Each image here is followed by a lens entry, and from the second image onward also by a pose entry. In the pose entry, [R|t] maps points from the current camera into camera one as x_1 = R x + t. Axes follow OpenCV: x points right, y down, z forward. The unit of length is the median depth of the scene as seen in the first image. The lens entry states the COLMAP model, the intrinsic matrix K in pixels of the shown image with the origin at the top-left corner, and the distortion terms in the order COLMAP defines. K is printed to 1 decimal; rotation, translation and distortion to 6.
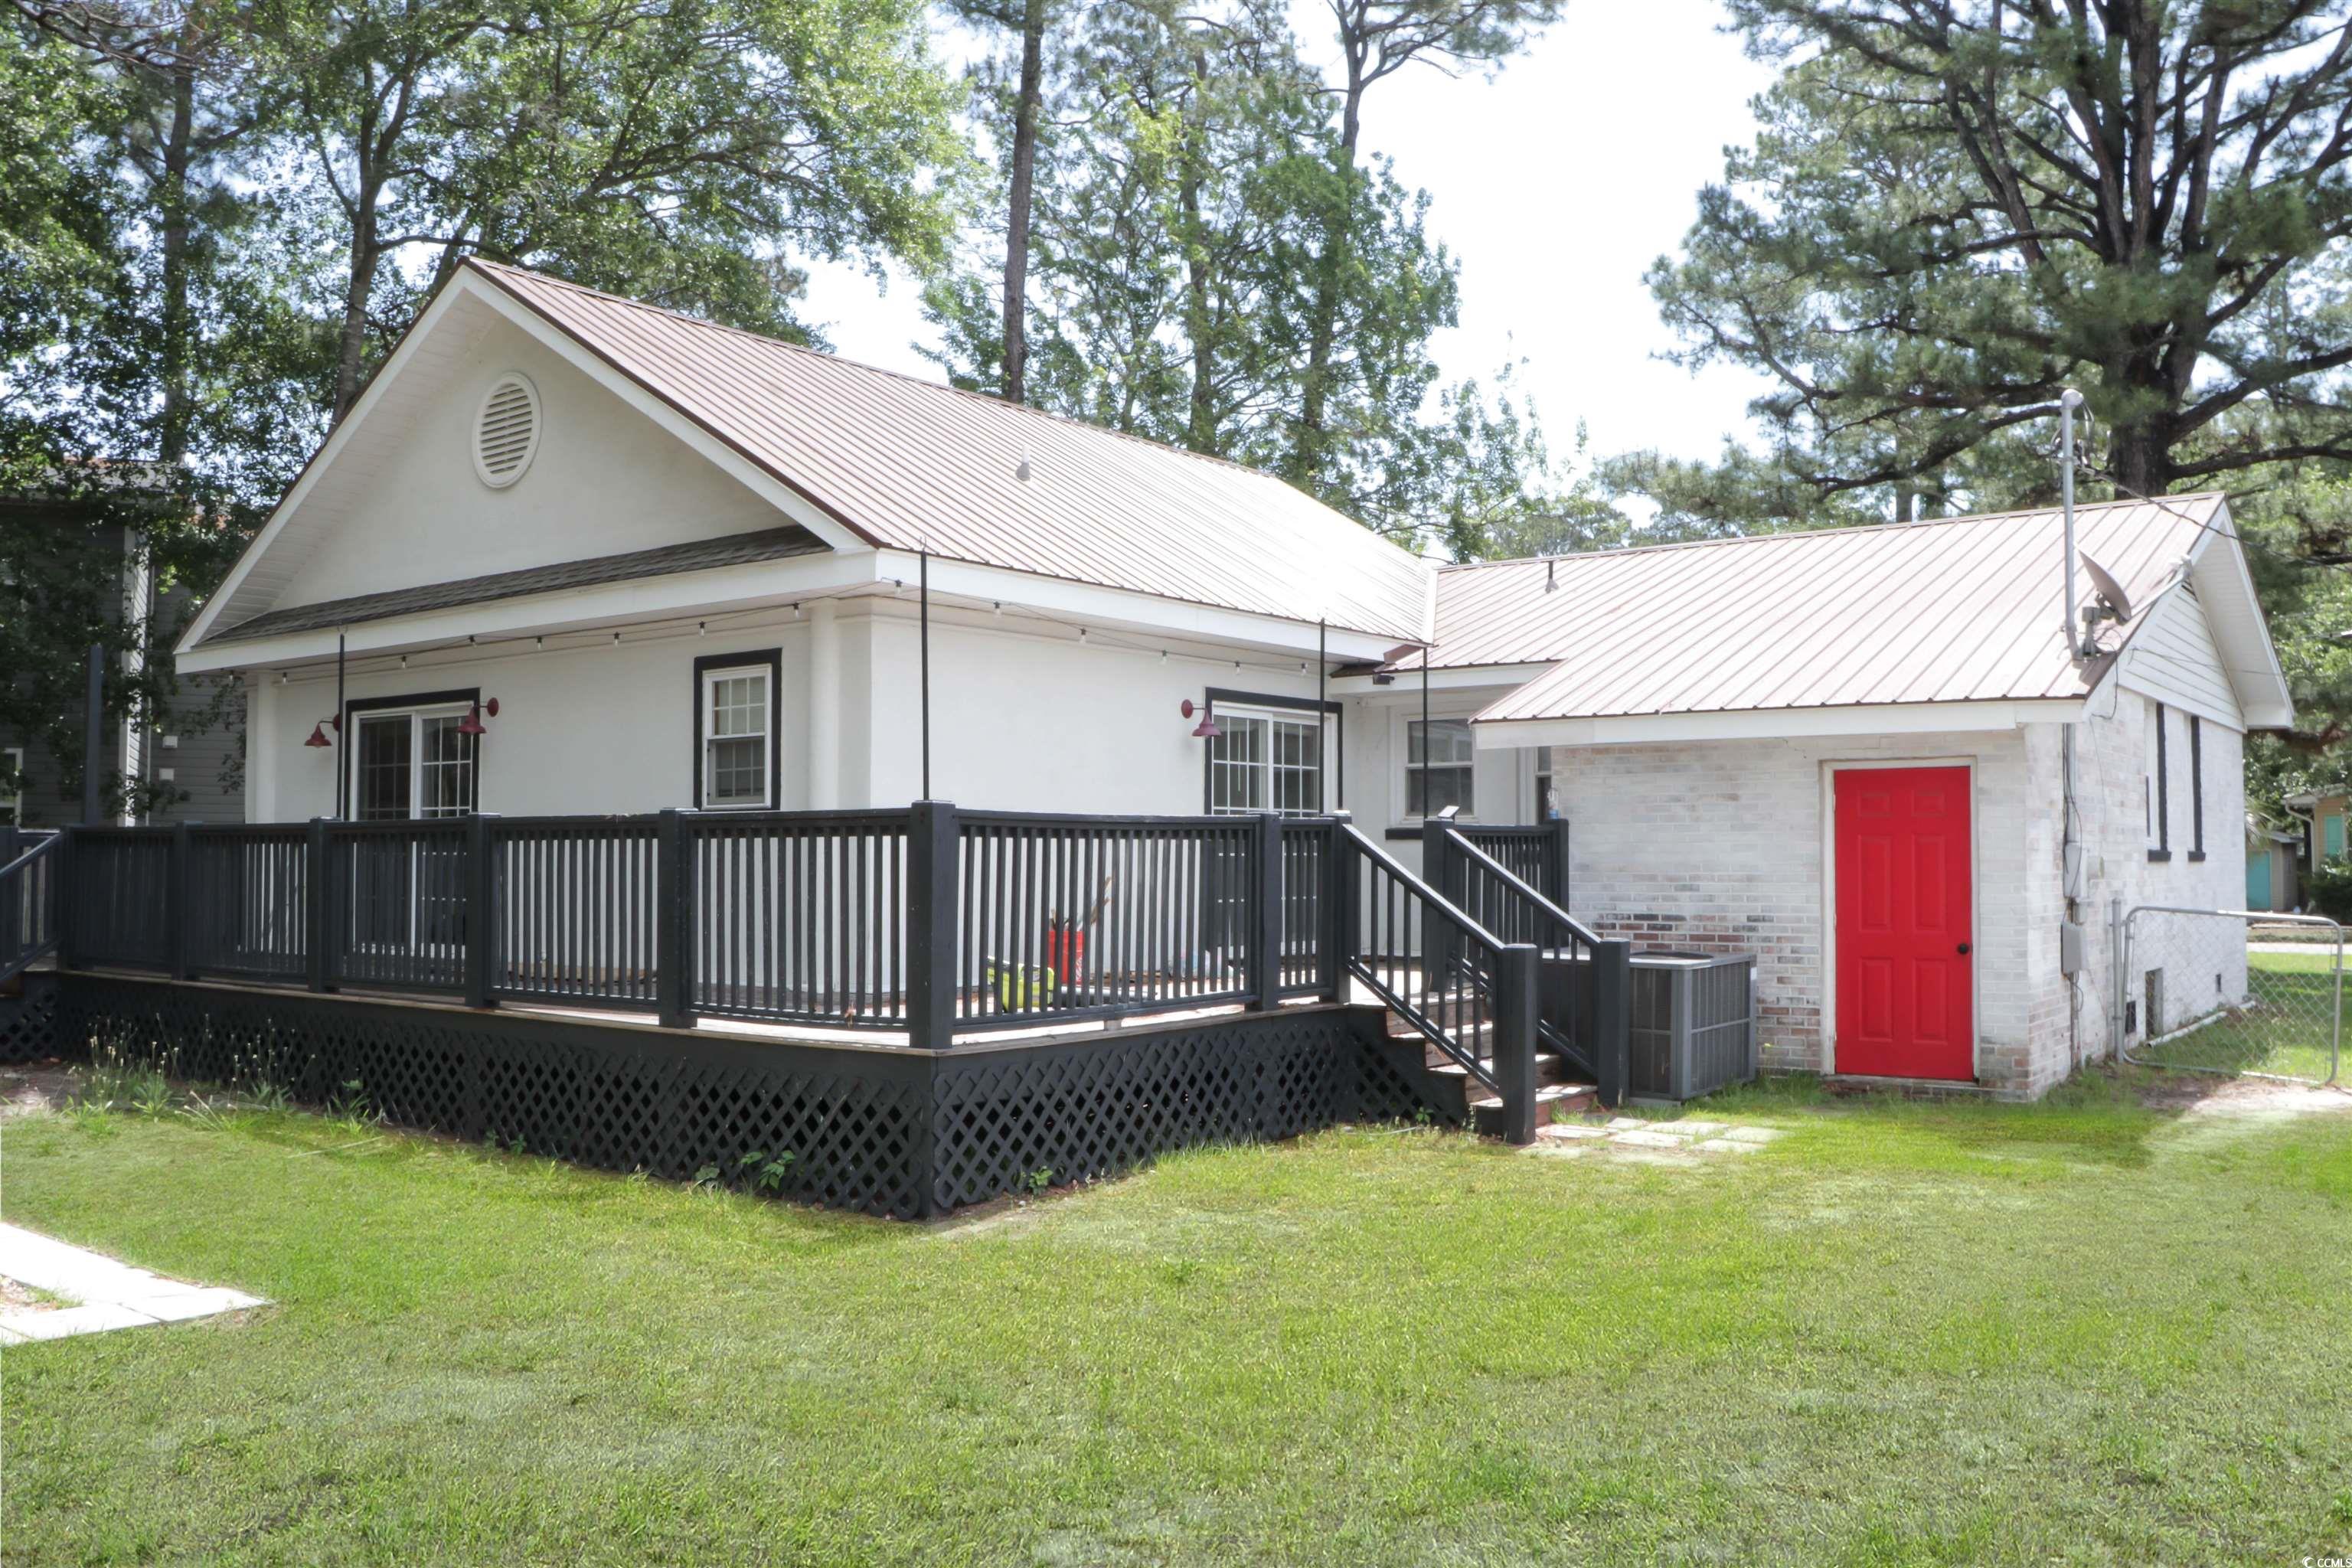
lens RADIAL K [[1931.5, 0, 1171.0], [0, 1931.5, 790.4], [0, 0, 1]] dist [-0.178311, 0.143697]
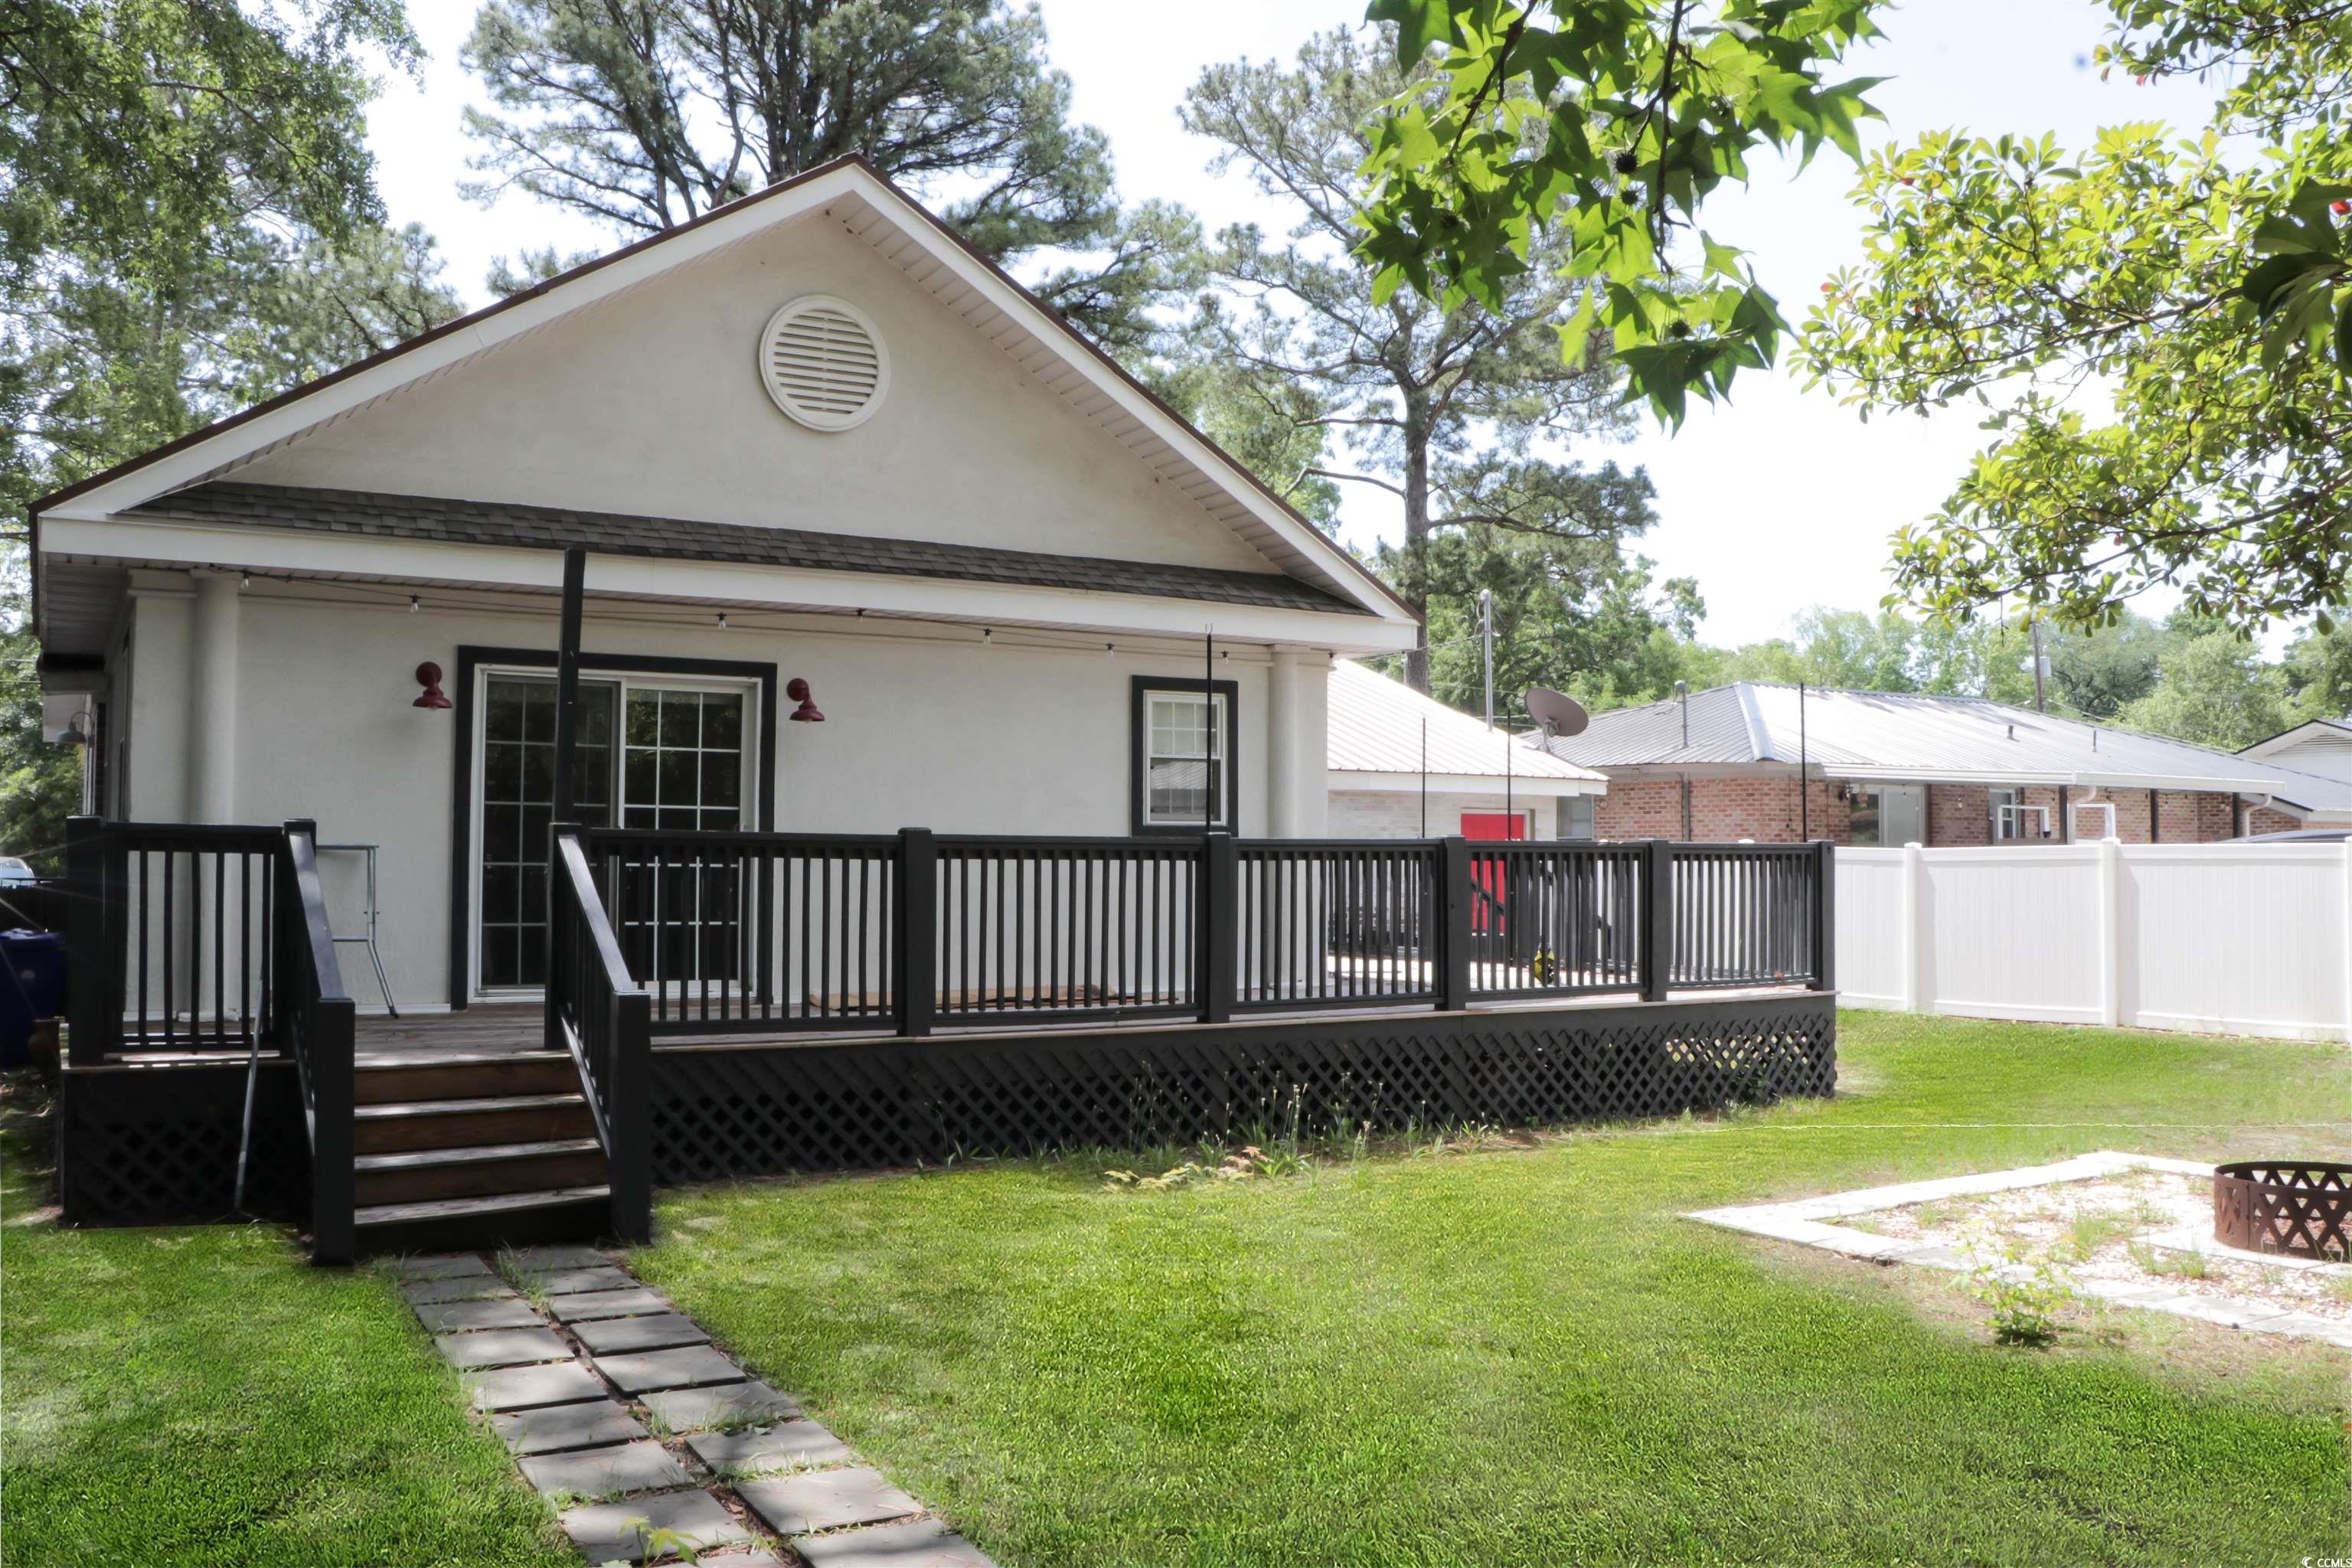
lens RADIAL K [[1931.5, 0, 1171.0], [0, 1931.5, 790.4], [0, 0, 1]] dist [-0.178311, 0.143697]
pose [[0.352224, 0.017957, 0.935744, -1.219282], [-0.050574, 0.998720, -0.000129, -0.008810], [-0.934548, -0.047279, 0.352681, 0.611974]]
